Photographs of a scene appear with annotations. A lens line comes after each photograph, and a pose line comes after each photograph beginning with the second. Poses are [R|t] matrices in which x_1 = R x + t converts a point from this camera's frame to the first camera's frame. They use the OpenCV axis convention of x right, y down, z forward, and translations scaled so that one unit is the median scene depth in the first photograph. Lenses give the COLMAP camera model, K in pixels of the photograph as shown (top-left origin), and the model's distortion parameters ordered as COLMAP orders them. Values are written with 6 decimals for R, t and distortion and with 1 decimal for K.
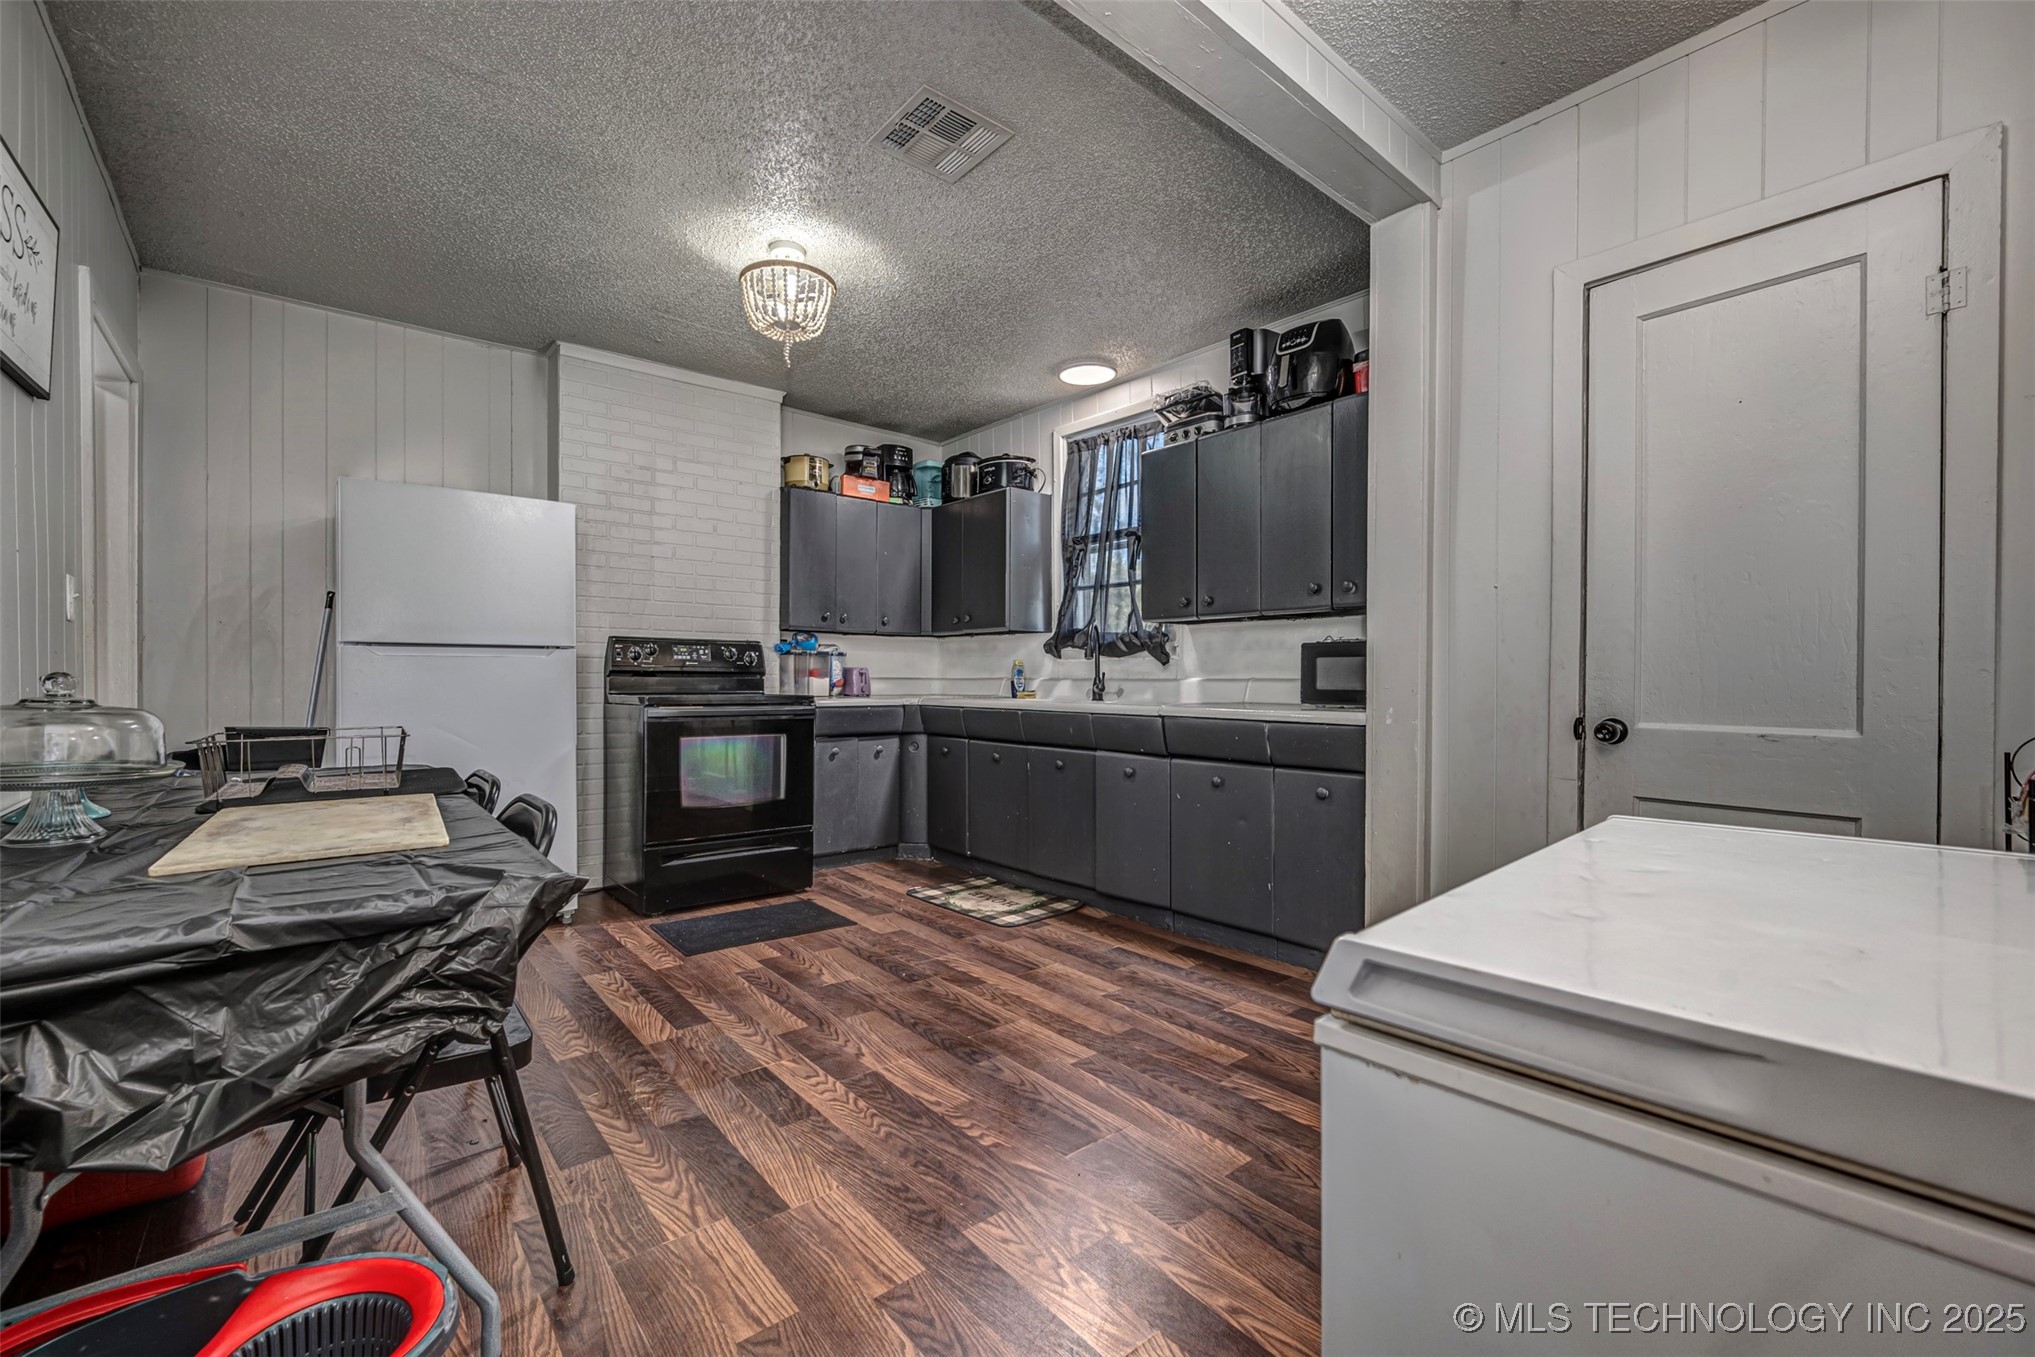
lens RADIAL K [[843.4, 0, 1008.3], [0, 843.4, 680.4], [0, 0, 1]] dist [-0.000421, -0.000008]
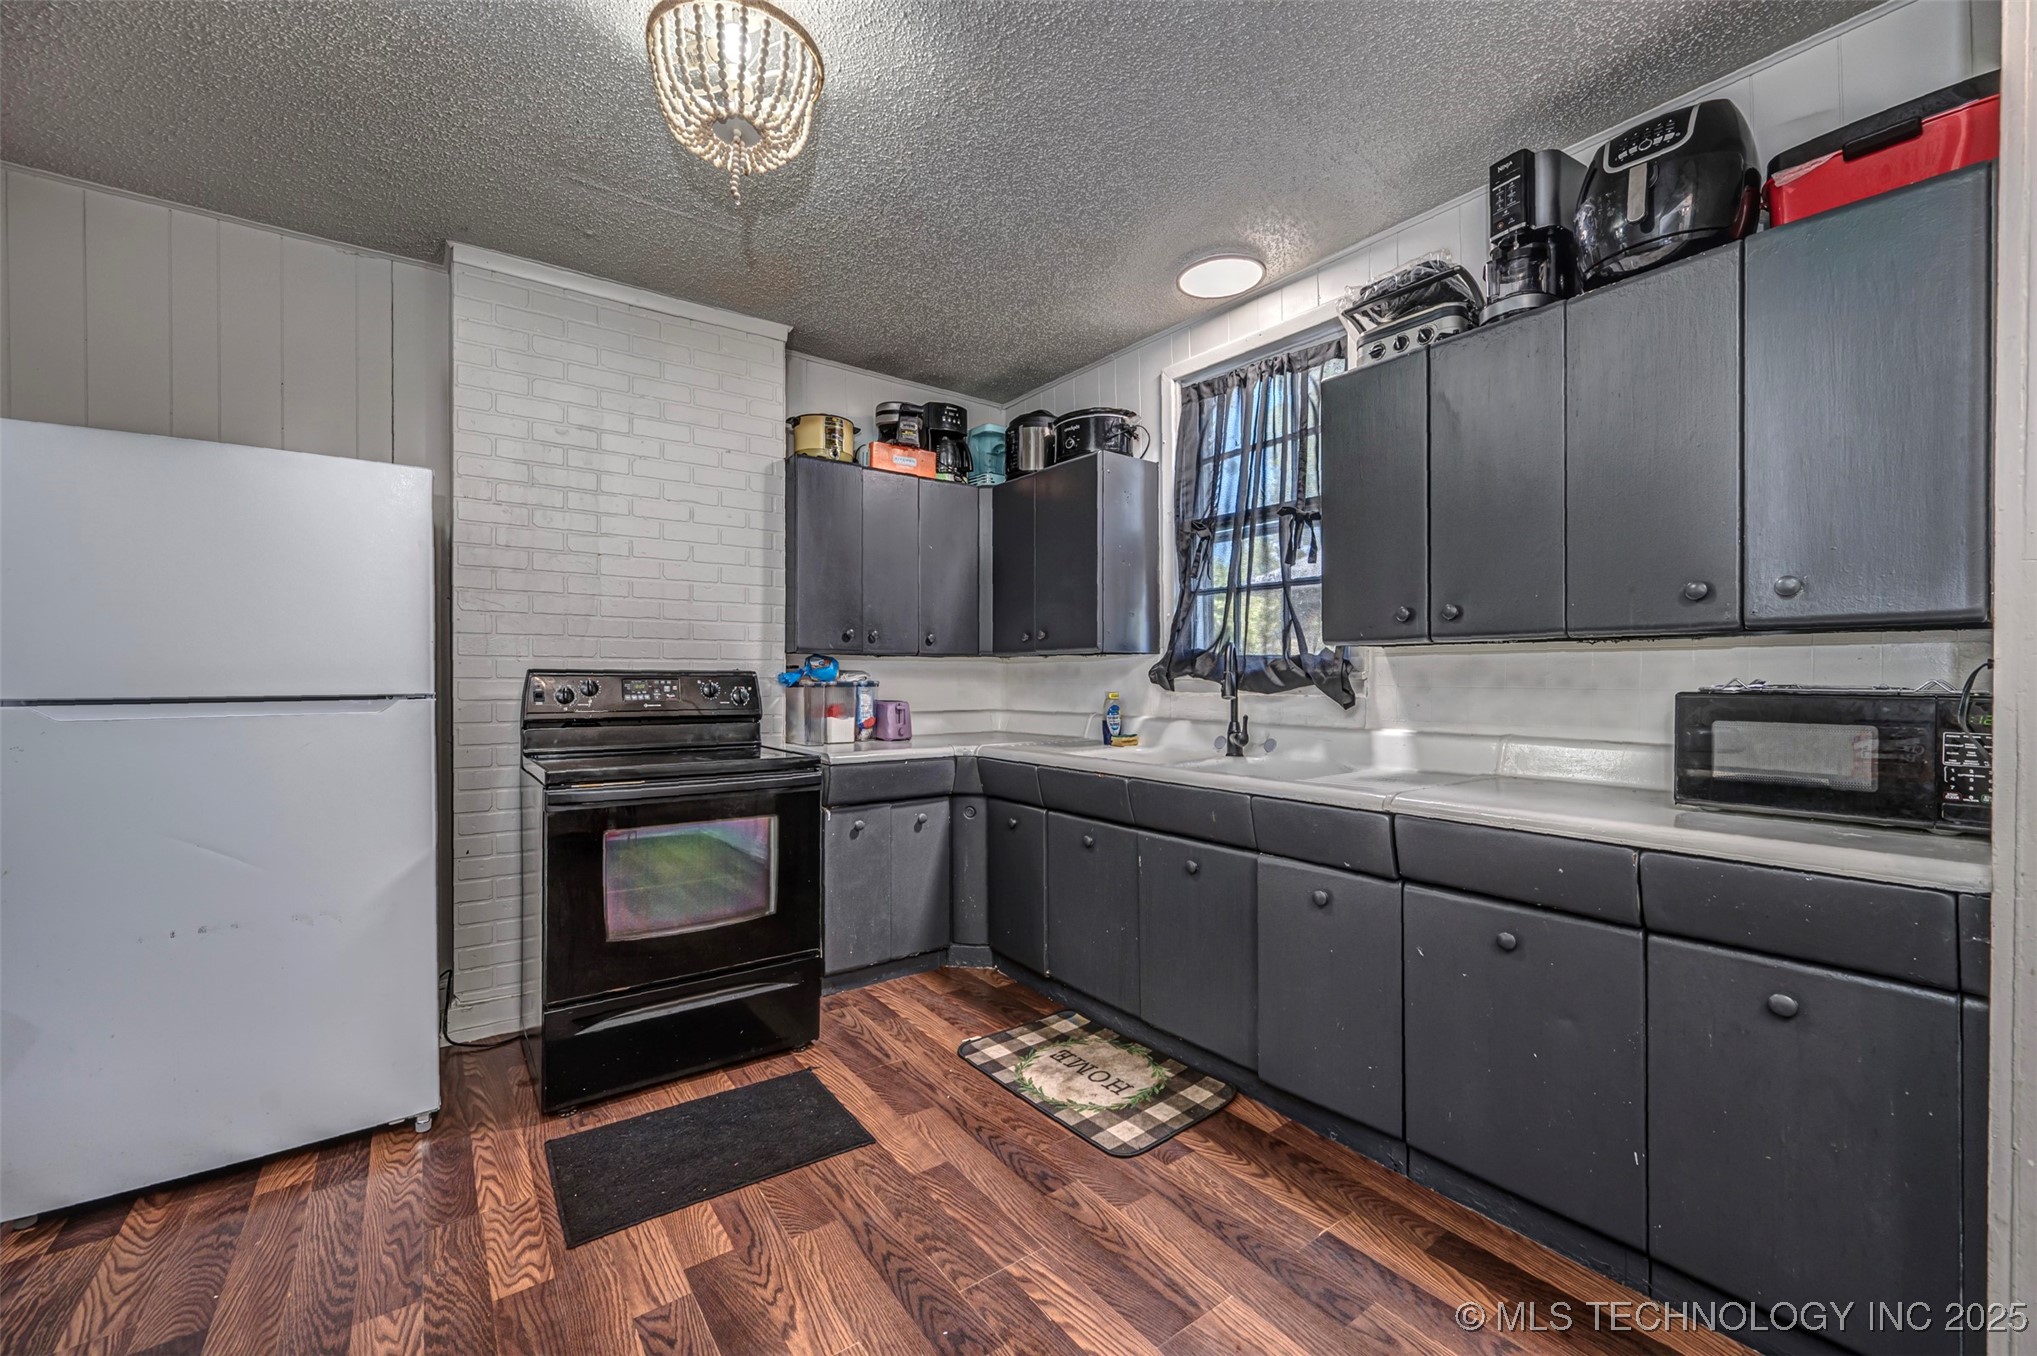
lens RADIAL K [[801.2, 0, 1018.5], [0, 801.2, 678.0], [0, 0, 1]] dist [0.000517, 0.000053]
pose [[0.998335, -0.004221, -0.057528, -0.030967], [0.004256, 0.999991, 0.000486, -0.039023], [0.057526, -0.000730, 0.998344, 0.327732]]
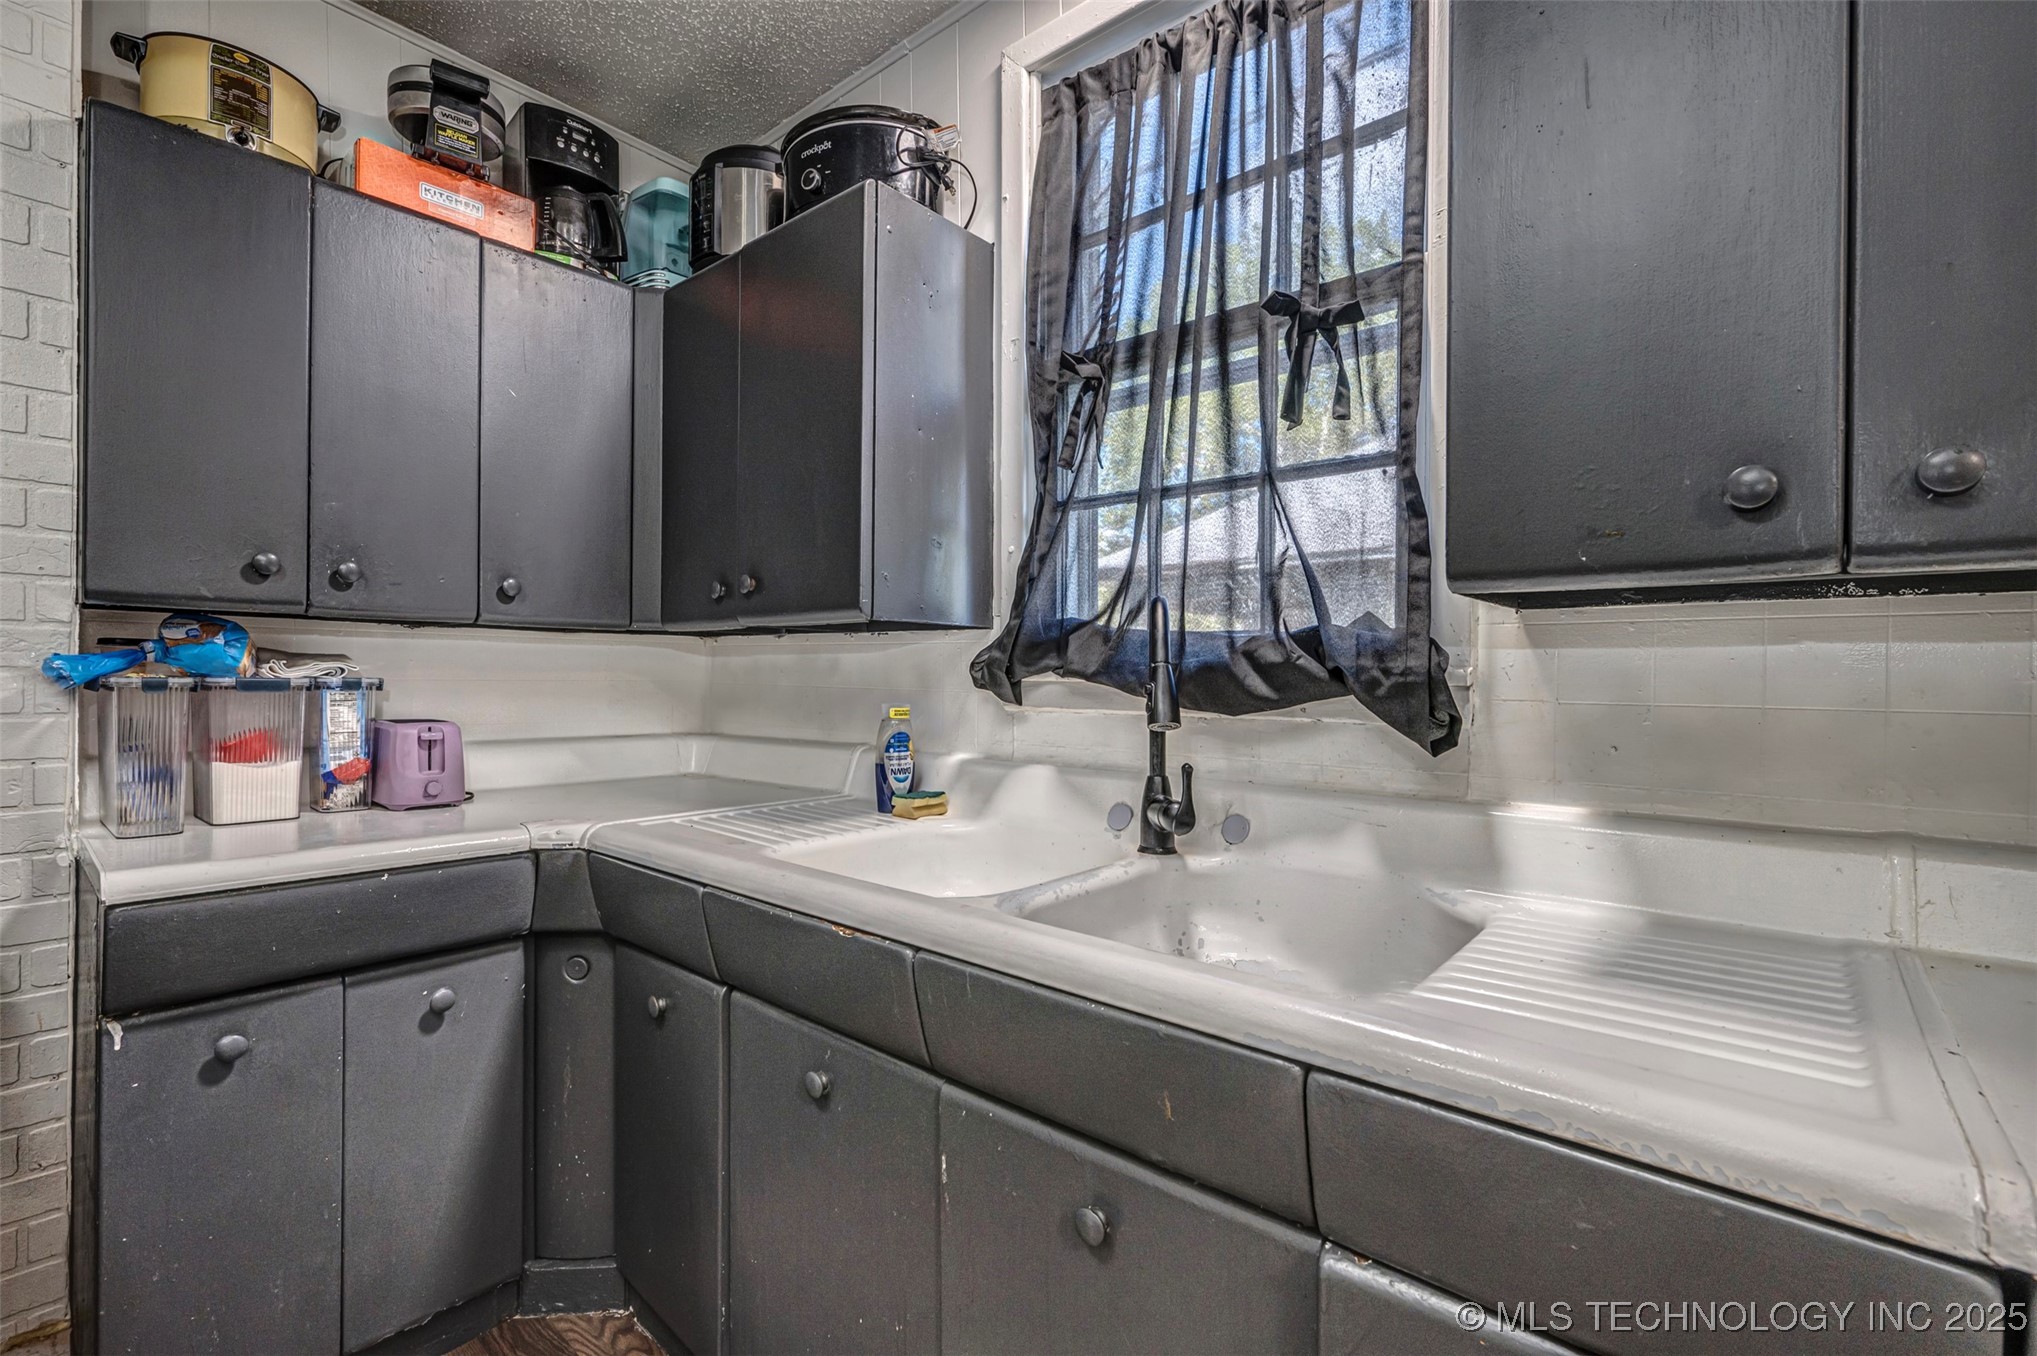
lens RADIAL K [[877.6, 0, 1000.6], [0, 877.6, 674.5], [0, 0, 1]] dist [0.001467, -0.000099]
pose [[0.988773, 0.007122, 0.149253, -0.000193], [-0.006619, 0.999971, -0.003871, -0.037962], [-0.149276, 0.002840, 0.988791, 0.666984]]
